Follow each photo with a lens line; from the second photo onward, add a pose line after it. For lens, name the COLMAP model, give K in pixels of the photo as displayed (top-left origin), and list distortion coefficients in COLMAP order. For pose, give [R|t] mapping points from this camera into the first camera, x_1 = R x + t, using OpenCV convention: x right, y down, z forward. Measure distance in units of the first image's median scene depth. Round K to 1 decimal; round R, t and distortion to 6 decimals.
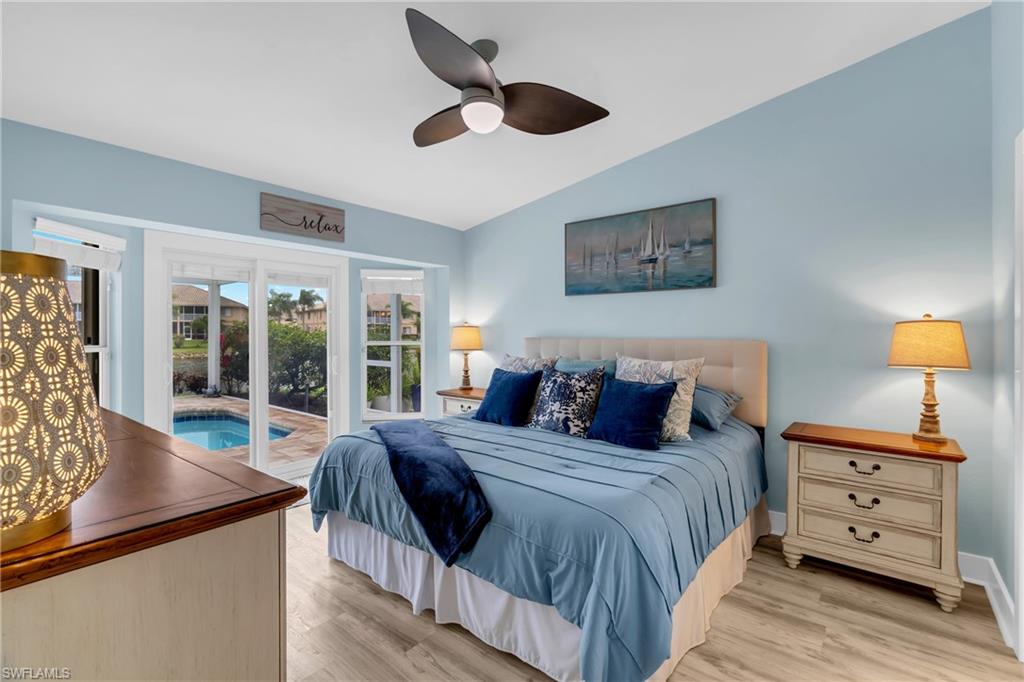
lens RADIAL K [[471.9, 0, 516.4], [0, 471.9, 338.8], [0, 0, 1]] dist [0.000341, 0.002594]
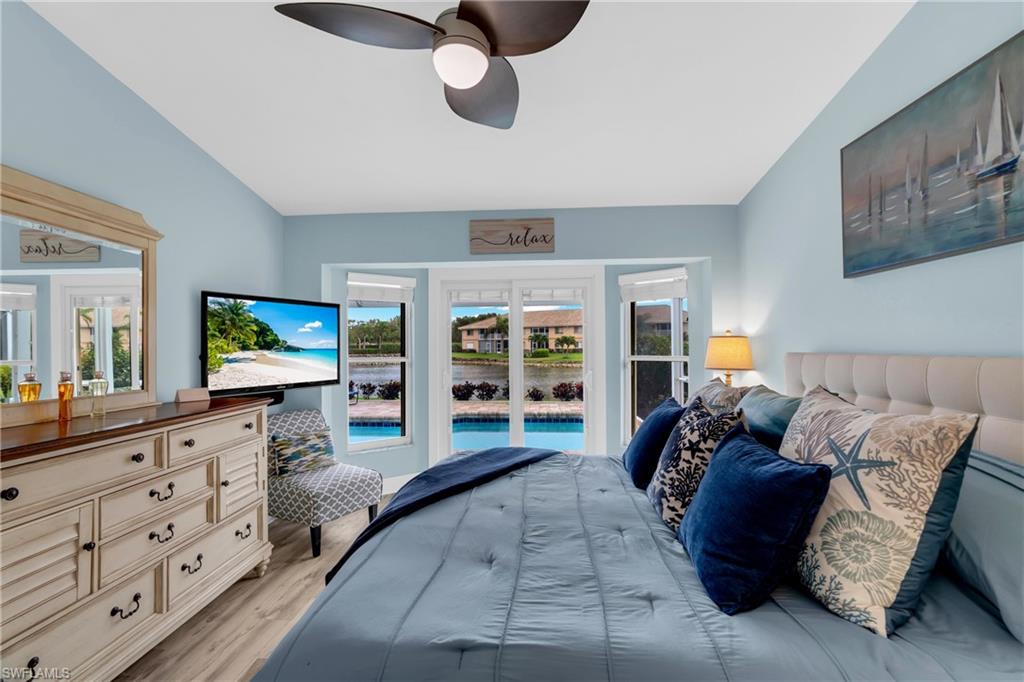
lens RADIAL K [[471.9, 0, 487.1], [0, 471.9, 344.5], [0, 0, 1]] dist [0.000341, 0.002594]
pose [[0.559938, -0.009000, -0.828485, 0.373079], [-0.004779, 0.999889, -0.014091, -0.003396], [0.828520, 0.011850, 0.559833, 0.388474]]
